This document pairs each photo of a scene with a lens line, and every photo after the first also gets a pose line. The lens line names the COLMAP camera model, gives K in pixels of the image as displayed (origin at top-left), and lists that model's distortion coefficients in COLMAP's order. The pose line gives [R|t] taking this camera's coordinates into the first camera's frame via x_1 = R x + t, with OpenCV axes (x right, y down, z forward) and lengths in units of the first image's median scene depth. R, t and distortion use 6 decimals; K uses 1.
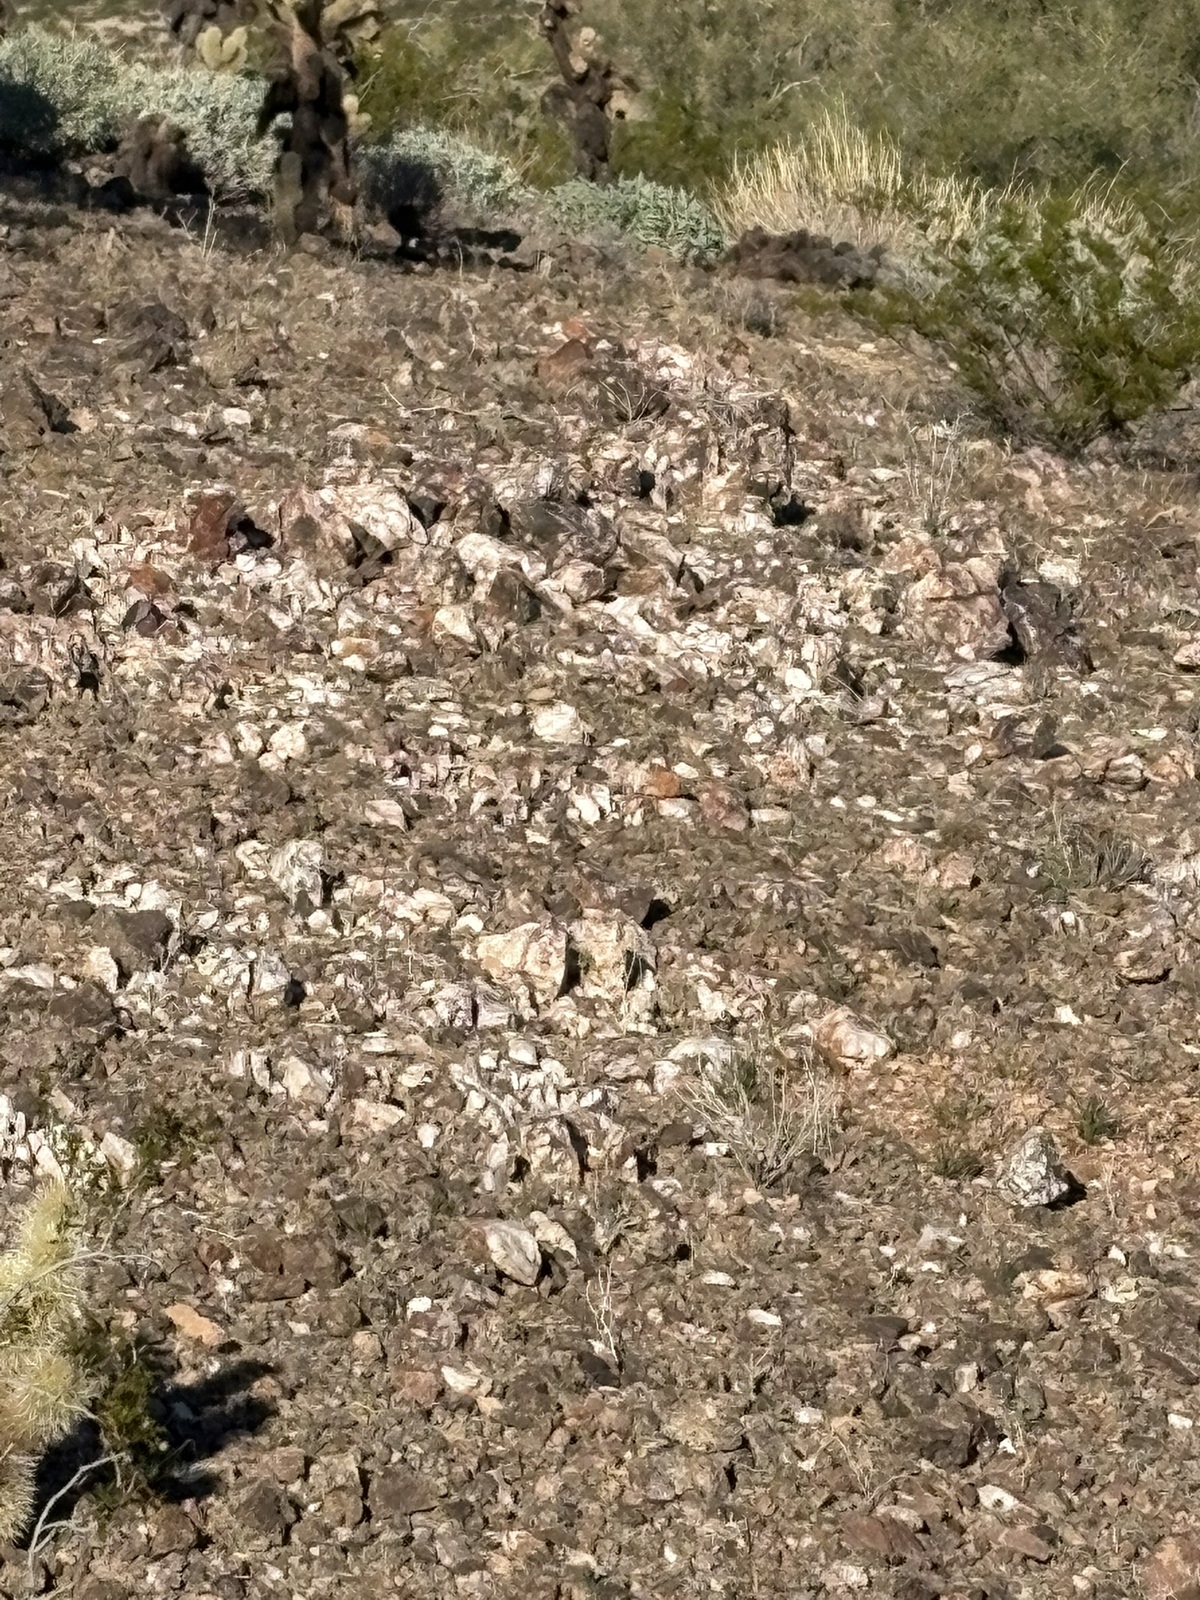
lens RADIAL K [[8161.6, 0, 600.6], [0, 8161.6, 798.4], [0, 0, 1]] dist [0.267609, 0.000000]
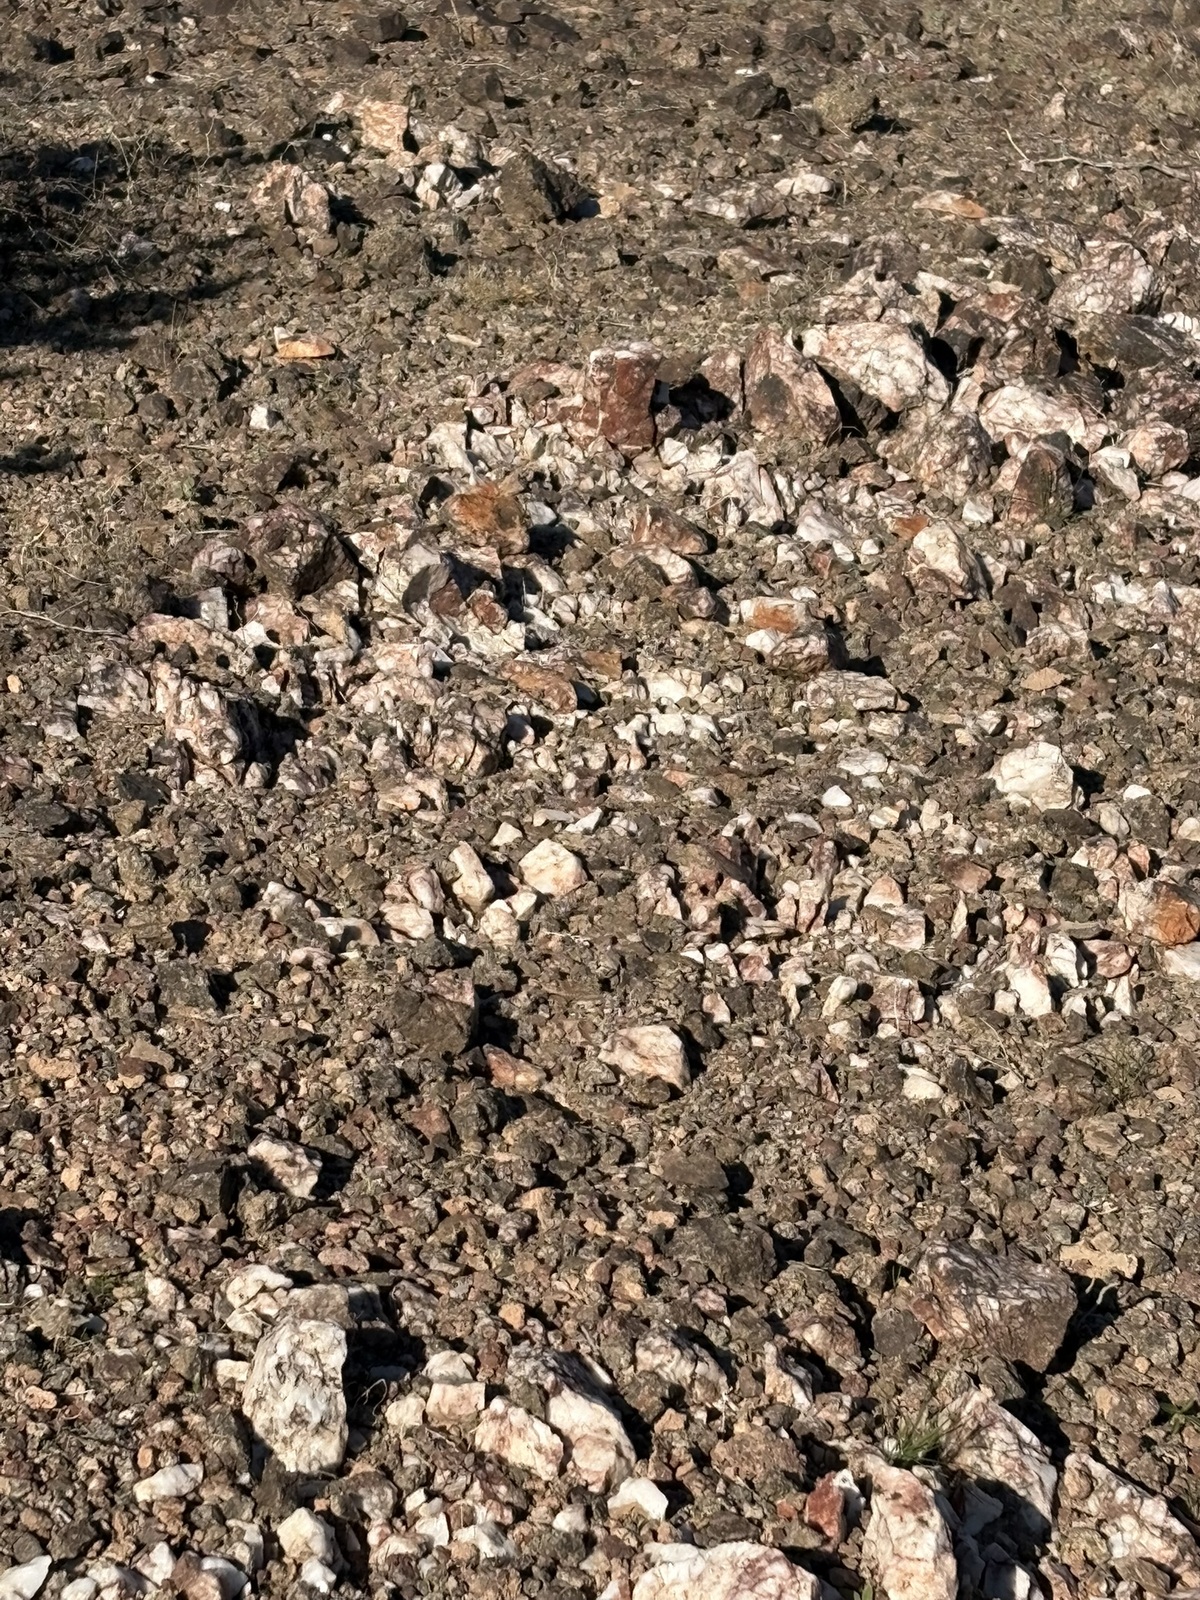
lens RADIAL K [[4661.9, 0, 597.7], [0, 4661.9, 798.8], [0, 0, 1]] dist [0.243891, 0.000000]
pose [[0.984111, 0.013018, -0.177074, 0.024288], [0.008562, 0.992669, 0.120563, -0.047761], [0.177345, -0.120164, 0.976785, 0.574929]]
